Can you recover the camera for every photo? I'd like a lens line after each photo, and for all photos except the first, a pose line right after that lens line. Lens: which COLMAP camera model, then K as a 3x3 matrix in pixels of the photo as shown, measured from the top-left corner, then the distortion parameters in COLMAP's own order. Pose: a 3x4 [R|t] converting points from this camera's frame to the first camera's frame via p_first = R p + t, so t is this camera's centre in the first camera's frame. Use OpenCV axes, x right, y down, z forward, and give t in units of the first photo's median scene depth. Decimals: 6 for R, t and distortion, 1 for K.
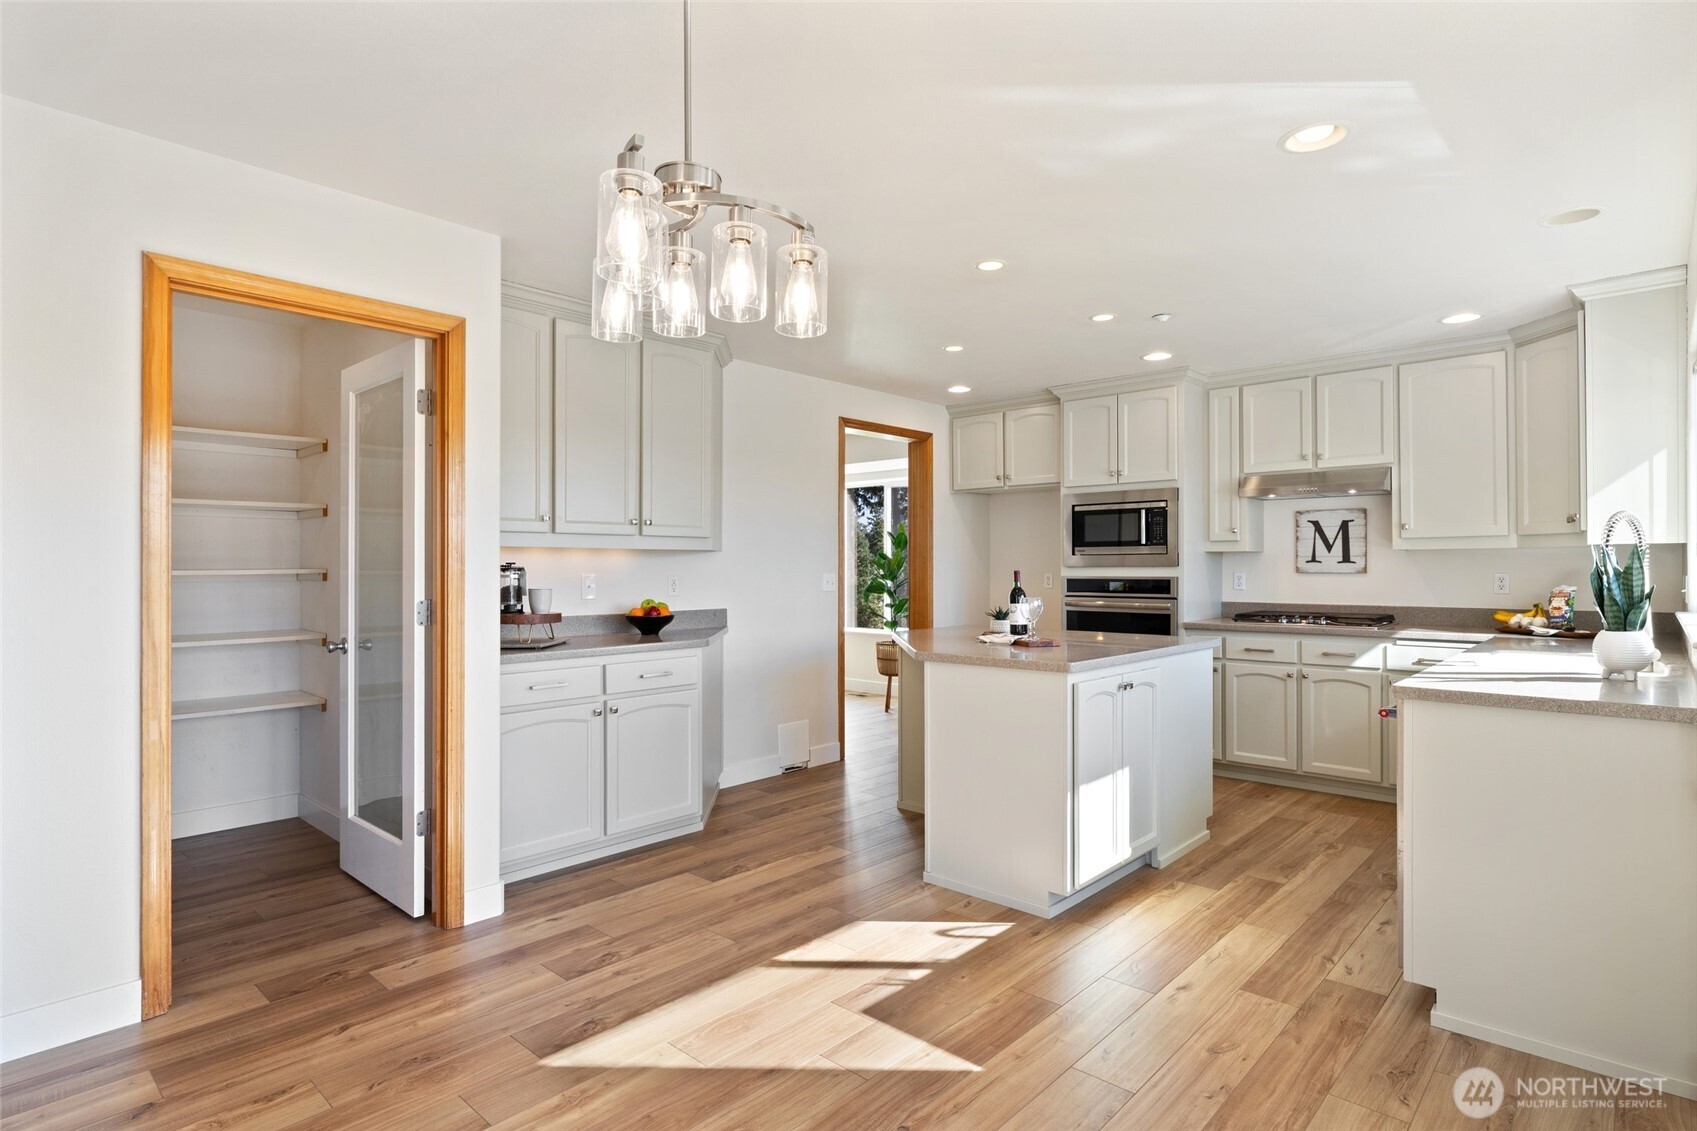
lens RADIAL K [[884.8, 0, 846.2], [0, 884.8, 560.6], [0, 0, 1]] dist [-0.007004, -0.001067]
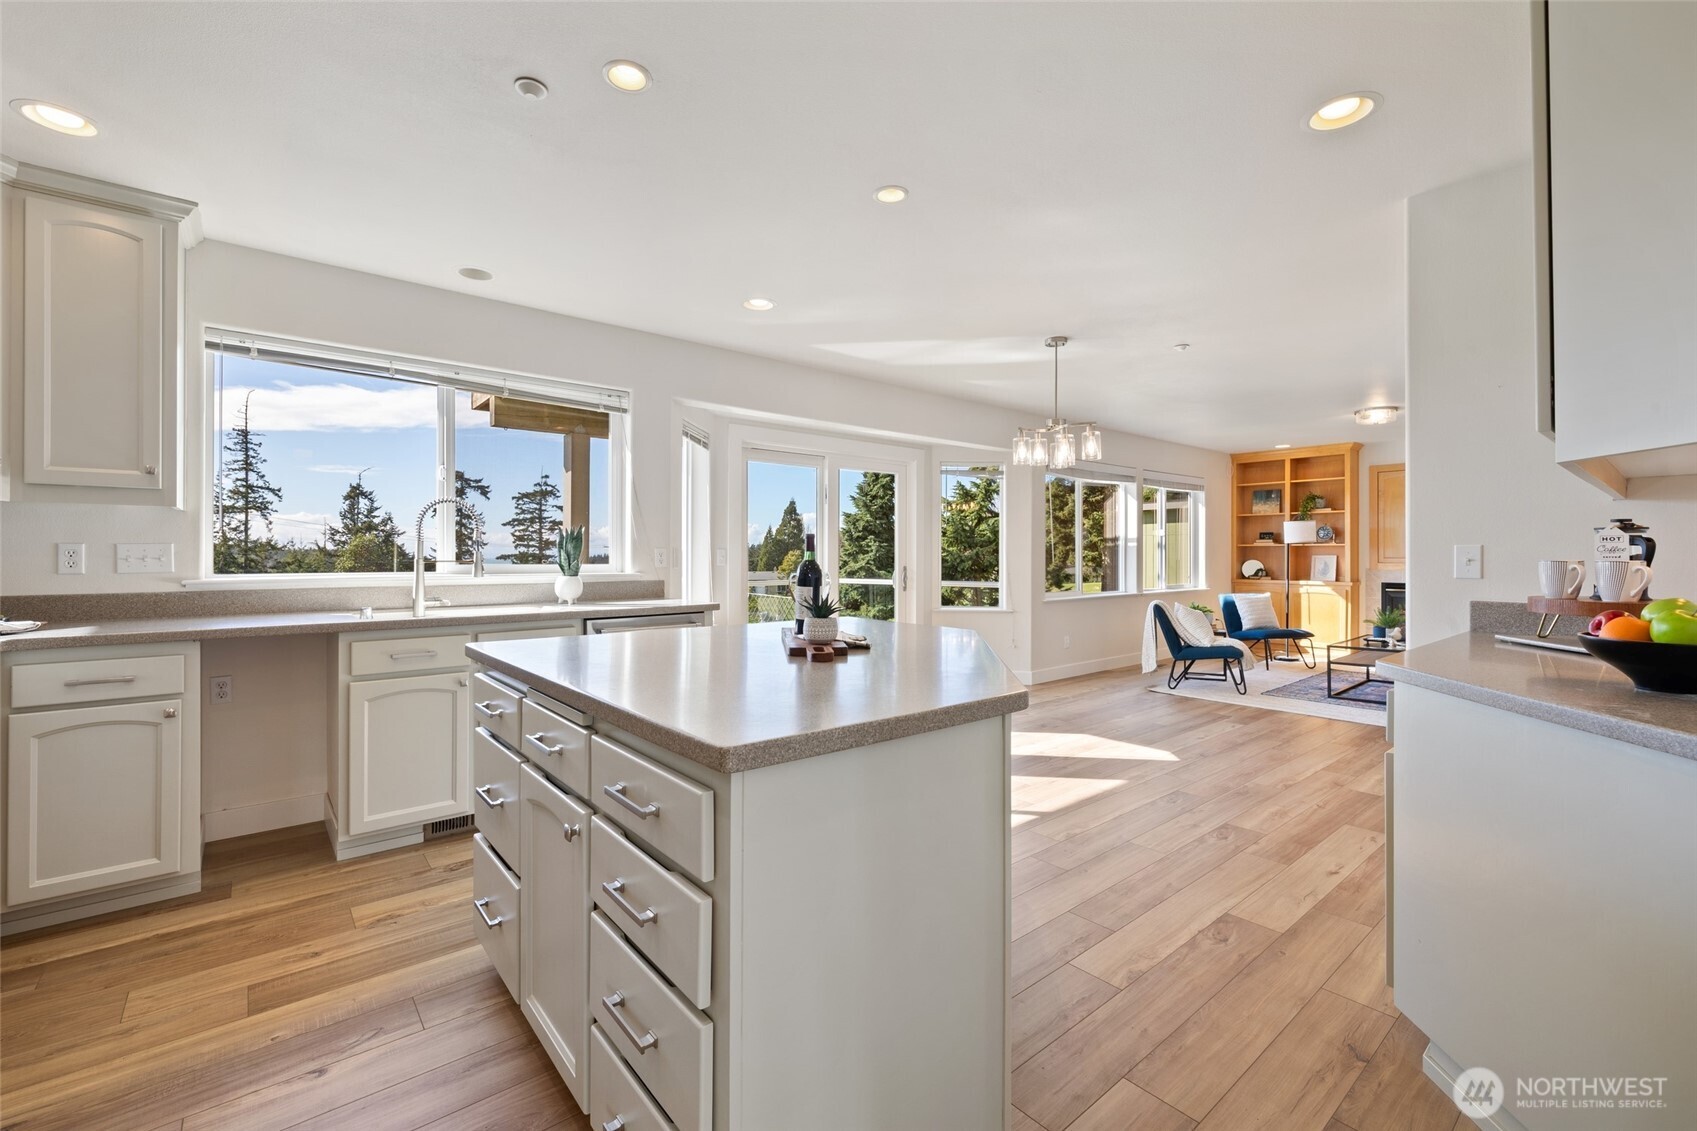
lens RADIAL K [[716.2, 0, 843.3], [0, 716.2, 553.8], [0, 0, 1]] dist [-0.000138, -0.000593]
pose [[-0.991765, 0.001044, 0.128063, 0.084358], [-0.000105, 0.999960, -0.008972, 0.025517], [-0.128067, -0.008912, -0.991725, 1.232052]]
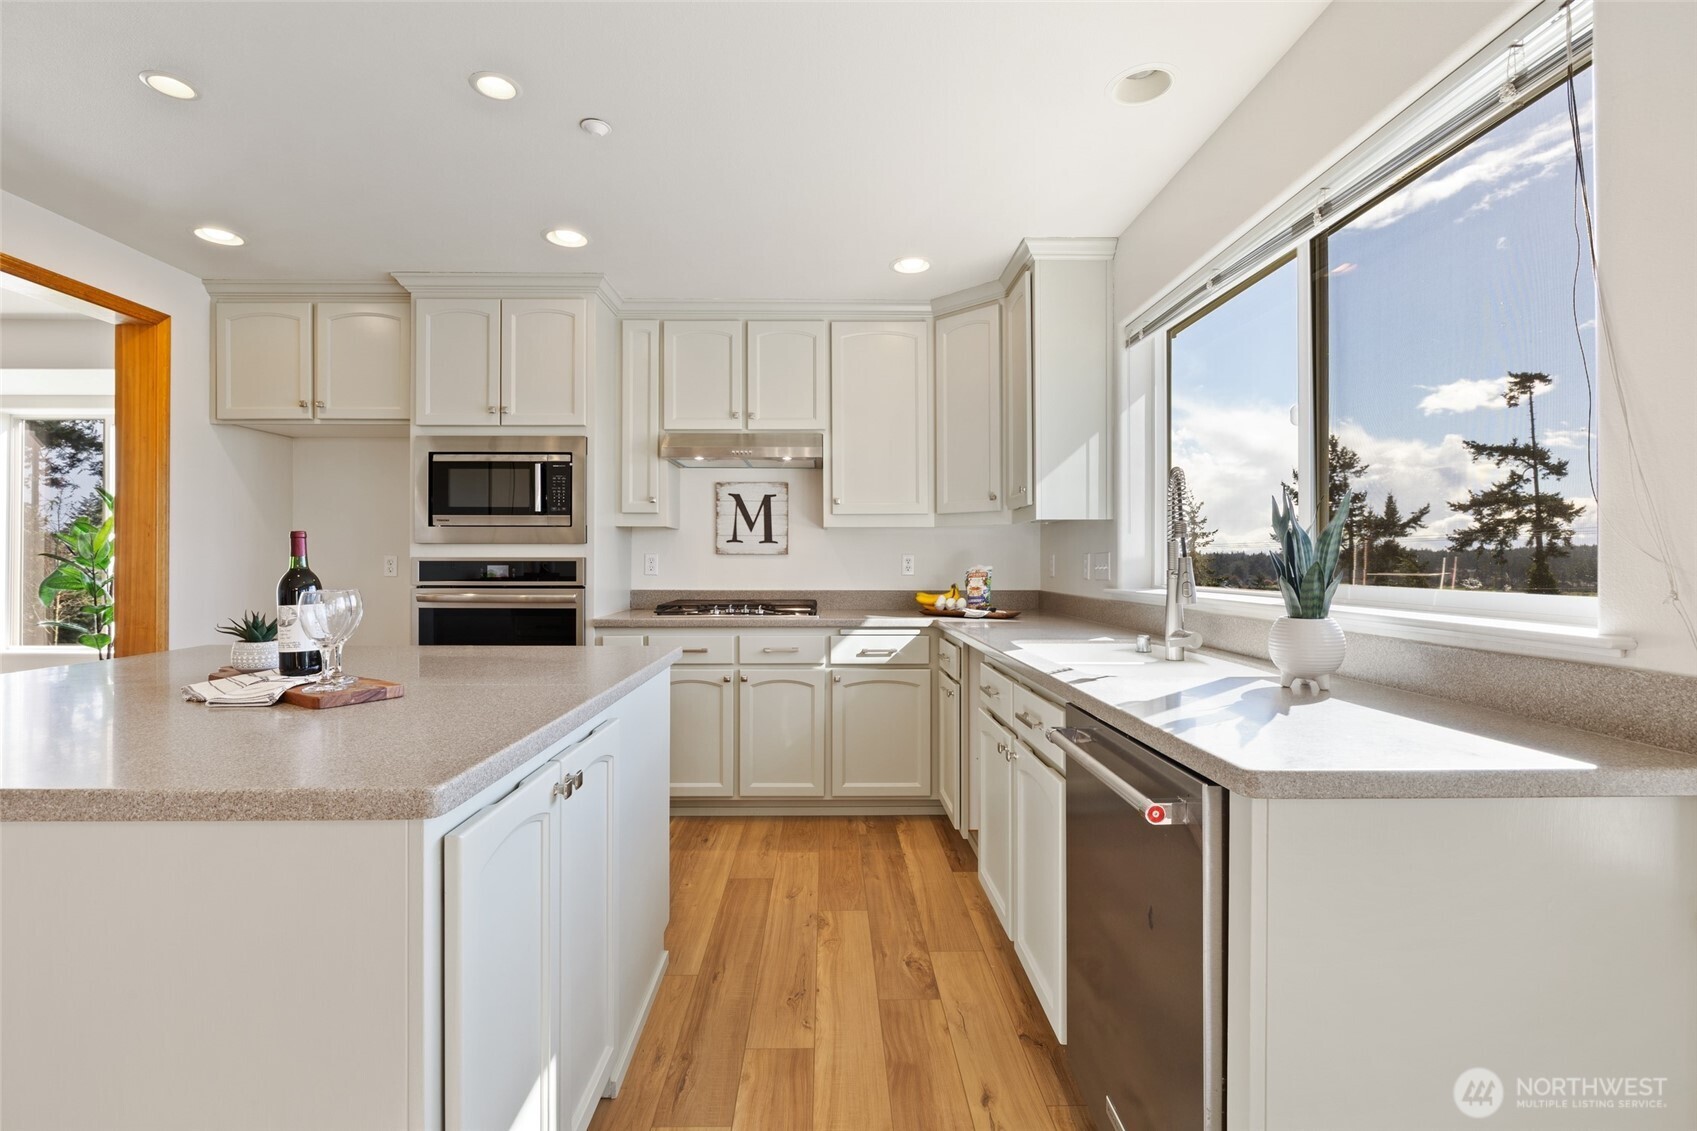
lens RADIAL K [[759.0, 0, 838.4], [0, 759.0, 558.2], [0, 0, 1]] dist [-0.011388, 0.003393]
pose [[0.730763, 0.004634, 0.682616, 0.106186], [-0.006976, 0.999975, 0.000680, 0.018461], [-0.682596, -0.005259, 0.730777, 0.429575]]
